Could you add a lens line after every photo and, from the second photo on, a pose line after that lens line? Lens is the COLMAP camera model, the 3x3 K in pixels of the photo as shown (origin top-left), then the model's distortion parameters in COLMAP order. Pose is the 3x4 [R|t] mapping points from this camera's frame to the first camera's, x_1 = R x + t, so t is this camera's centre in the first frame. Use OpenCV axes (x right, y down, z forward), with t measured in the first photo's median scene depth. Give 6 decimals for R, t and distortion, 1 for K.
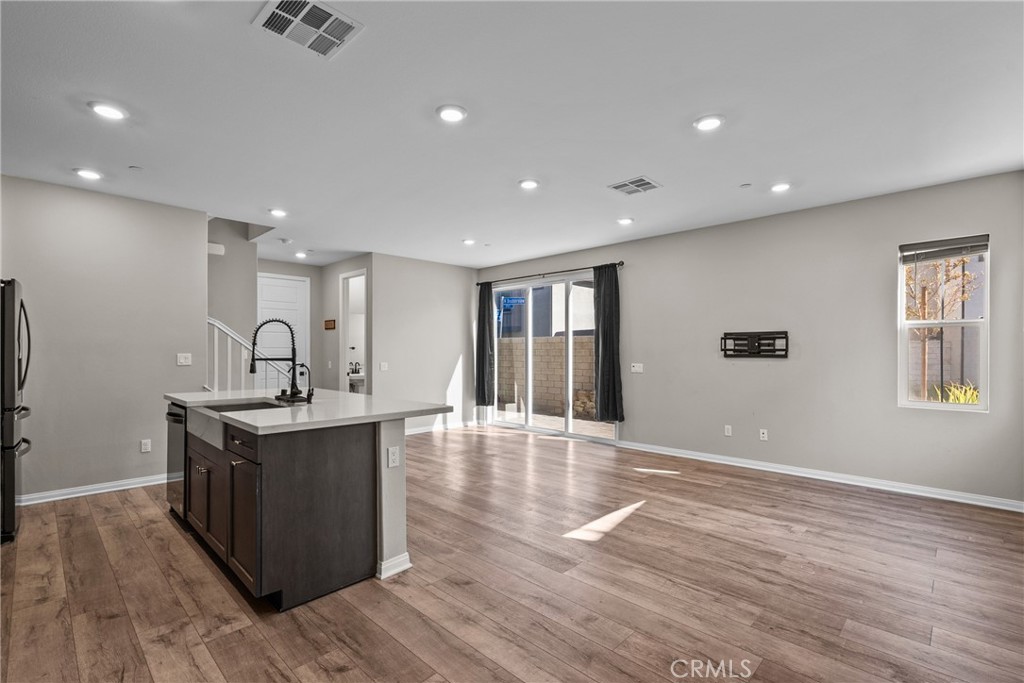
lens RADIAL K [[469.5, 0, 509.7], [0, 469.5, 350.3], [0, 0, 1]] dist [-0.005980, 0.002842]
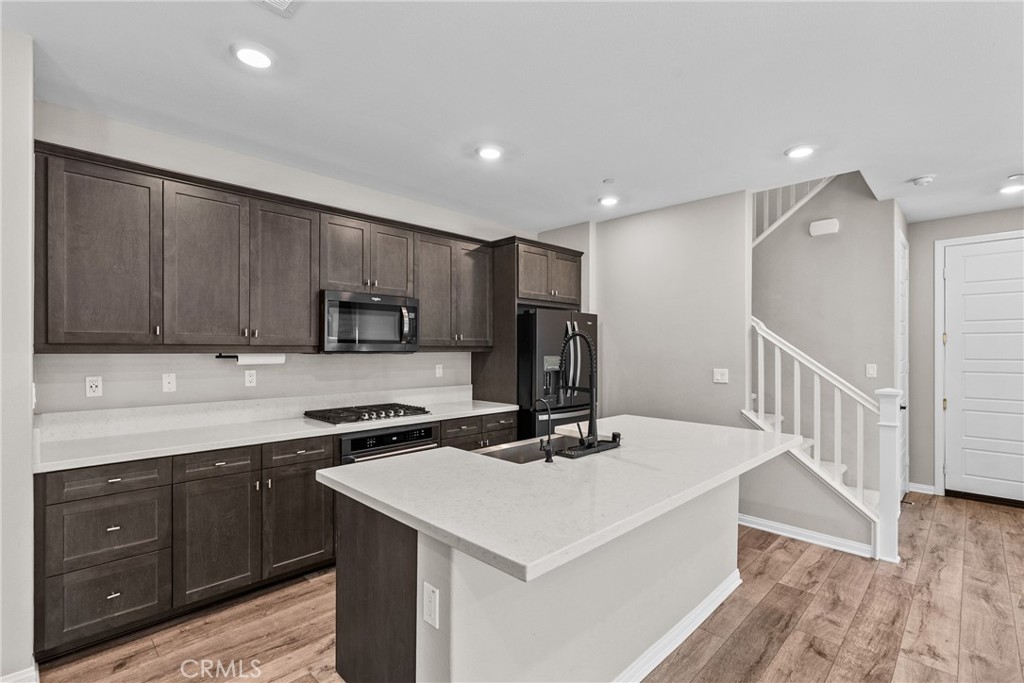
lens RADIAL K [[469.5, 0, 506.2], [0, 469.5, 347.5], [0, 0, 1]] dist [-0.005980, 0.002842]
pose [[-0.014520, -0.003341, -0.999889, 0.216674], [-0.000396, 0.999994, -0.003335, -0.040752], [0.999895, 0.000348, -0.014521, 0.911226]]
